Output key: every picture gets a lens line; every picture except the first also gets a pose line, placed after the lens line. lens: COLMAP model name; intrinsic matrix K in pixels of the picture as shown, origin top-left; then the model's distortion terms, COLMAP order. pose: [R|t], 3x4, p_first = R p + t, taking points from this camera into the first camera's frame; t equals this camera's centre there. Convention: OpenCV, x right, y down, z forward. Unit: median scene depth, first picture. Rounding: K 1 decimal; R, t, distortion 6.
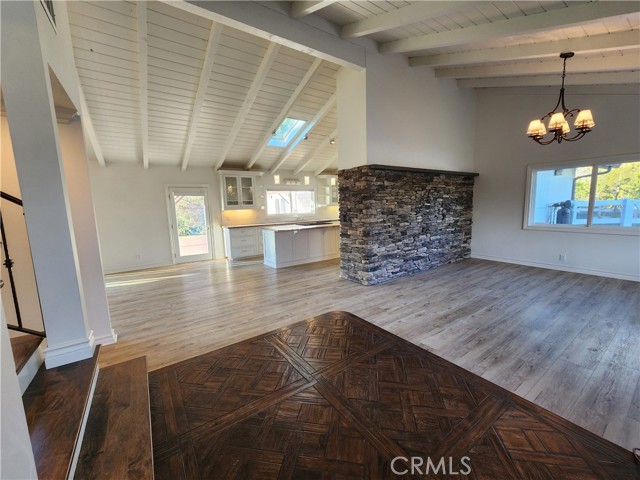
lens RADIAL K [[262.4, 0, 321.0], [0, 262.4, 239.0], [0, 0, 1]] dist [-0.000700, -0.000097]
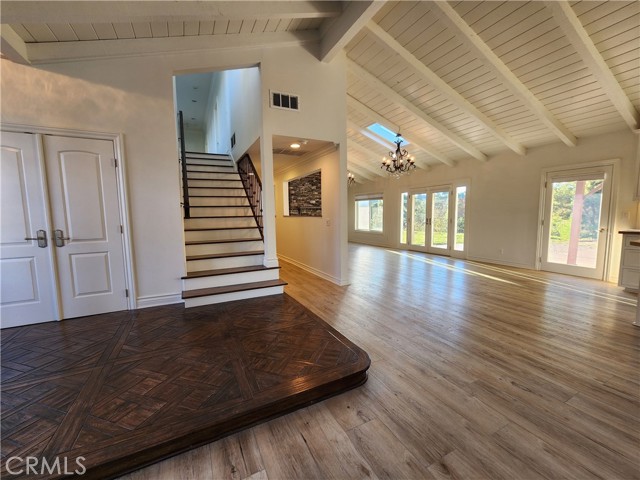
lens RADIAL K [[262.4, 0, 321.0], [0, 262.4, 239.0], [0, 0, 1]] dist [-0.000700, -0.000097]
pose [[-0.138073, 0.127409, -0.982193, 0.444032], [-0.110860, 0.983471, 0.143159, -0.054382], [0.984198, 0.128653, -0.121666, 0.635614]]
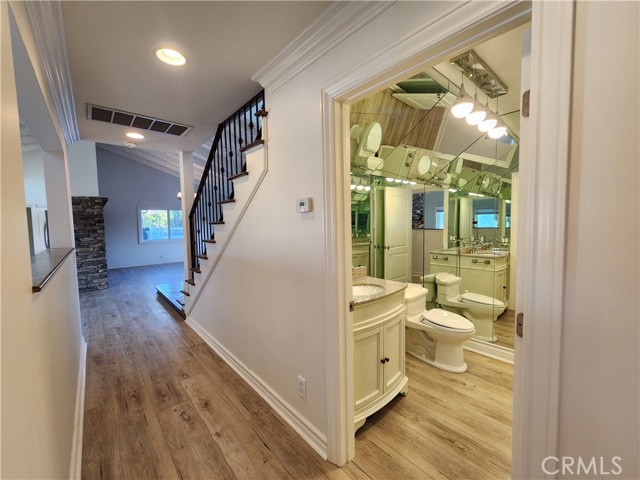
lens RADIAL K [[262.4, 0, 321.0], [0, 262.4, 239.0], [0, 0, 1]] dist [-0.000700, -0.000097]
pose [[-0.100133, -0.030201, 0.994516, -1.198081], [0.150798, 0.987532, 0.045172, 0.037235], [-0.983480, 0.154494, -0.094330, 0.042855]]
